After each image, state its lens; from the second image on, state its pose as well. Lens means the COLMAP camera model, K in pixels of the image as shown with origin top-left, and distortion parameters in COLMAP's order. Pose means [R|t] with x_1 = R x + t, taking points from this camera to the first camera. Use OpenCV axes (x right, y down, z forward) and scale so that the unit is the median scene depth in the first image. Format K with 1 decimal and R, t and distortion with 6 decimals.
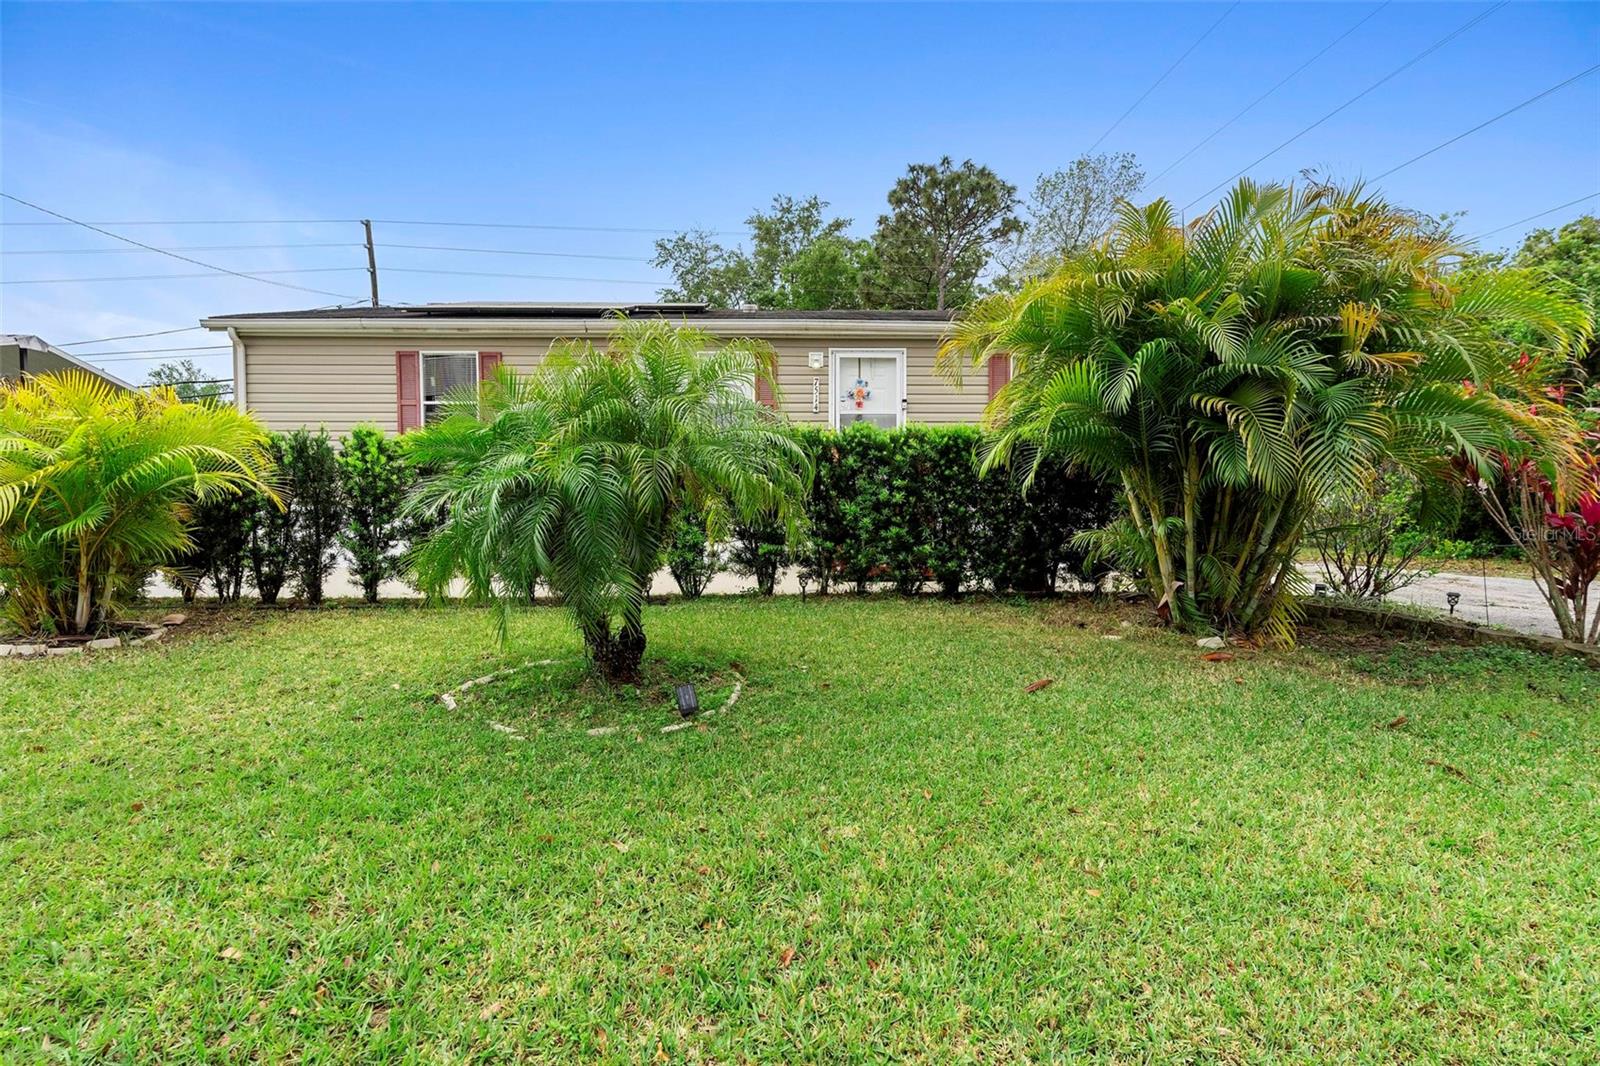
lens RADIAL K [[835.2, 0, 800.1], [0, 835.2, 527.9], [0, 0, 1]] dist [0.020419, -0.000006]
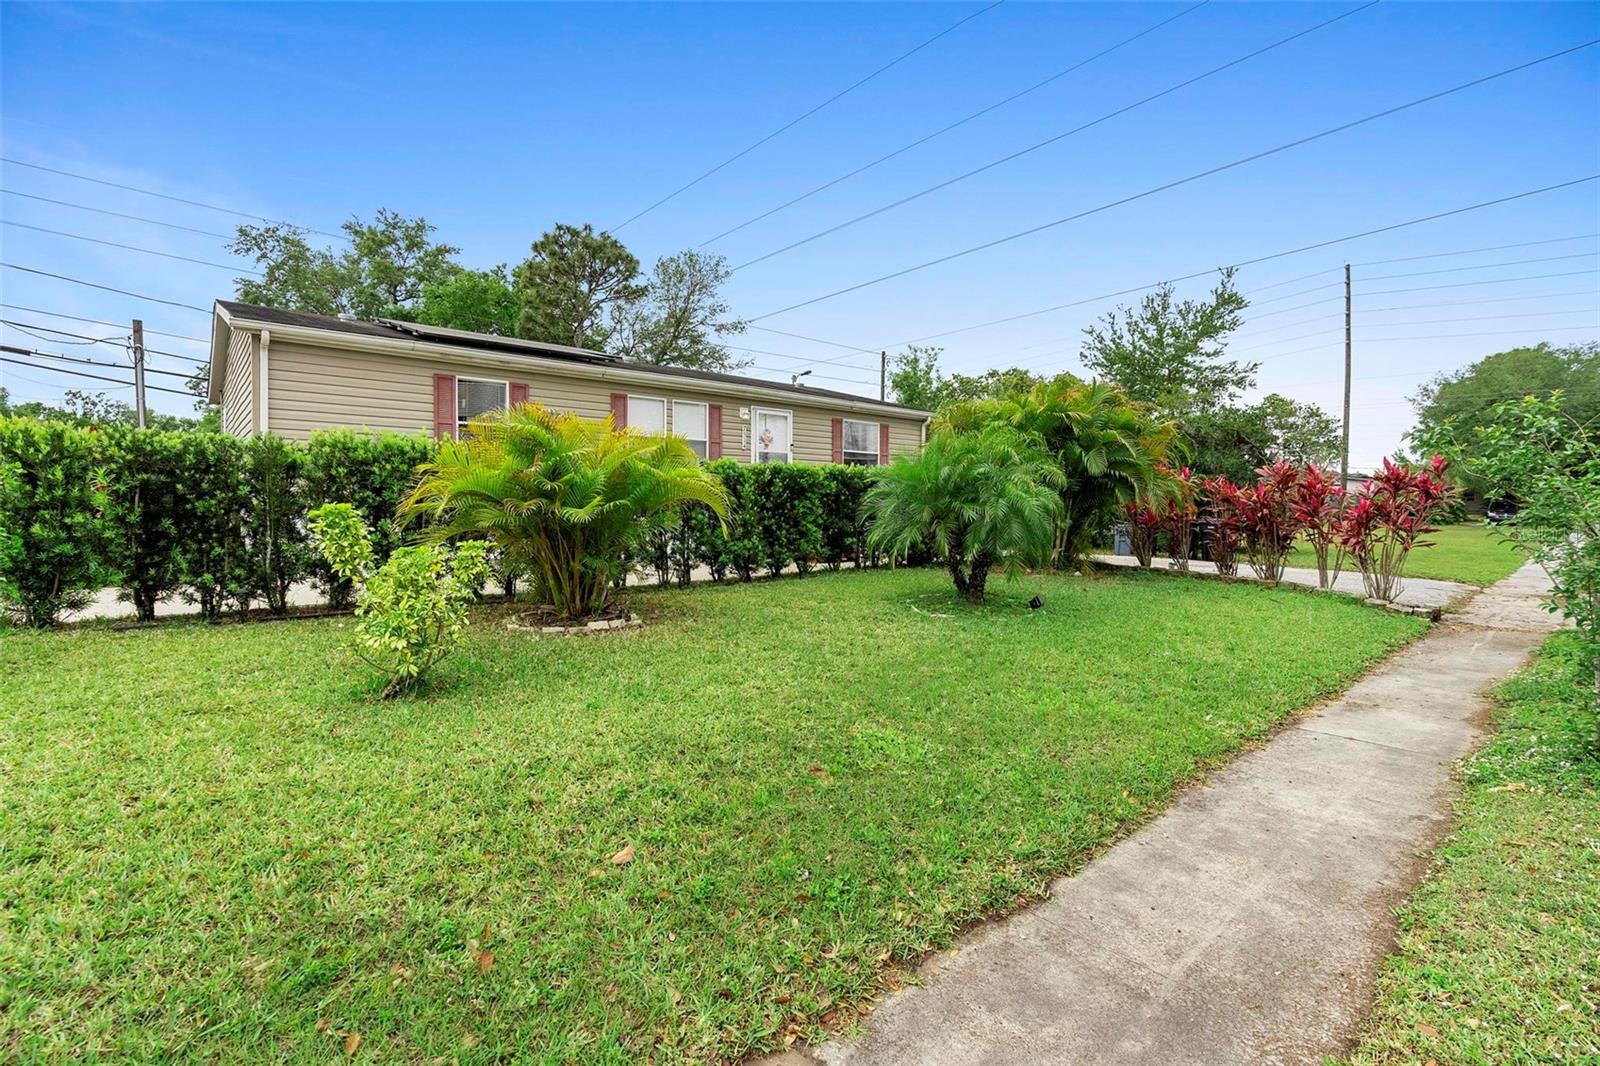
lens RADIAL K [[739.9, 0, 798.0], [0, 739.9, 530.2], [0, 0, 1]] dist [-0.002518, 0.000918]
pose [[0.791642, -0.008920, 0.610921, -0.438368], [0.012576, 0.999919, -0.001695, 0.000748], [-0.610856, 0.009025, 0.791690, -0.030433]]
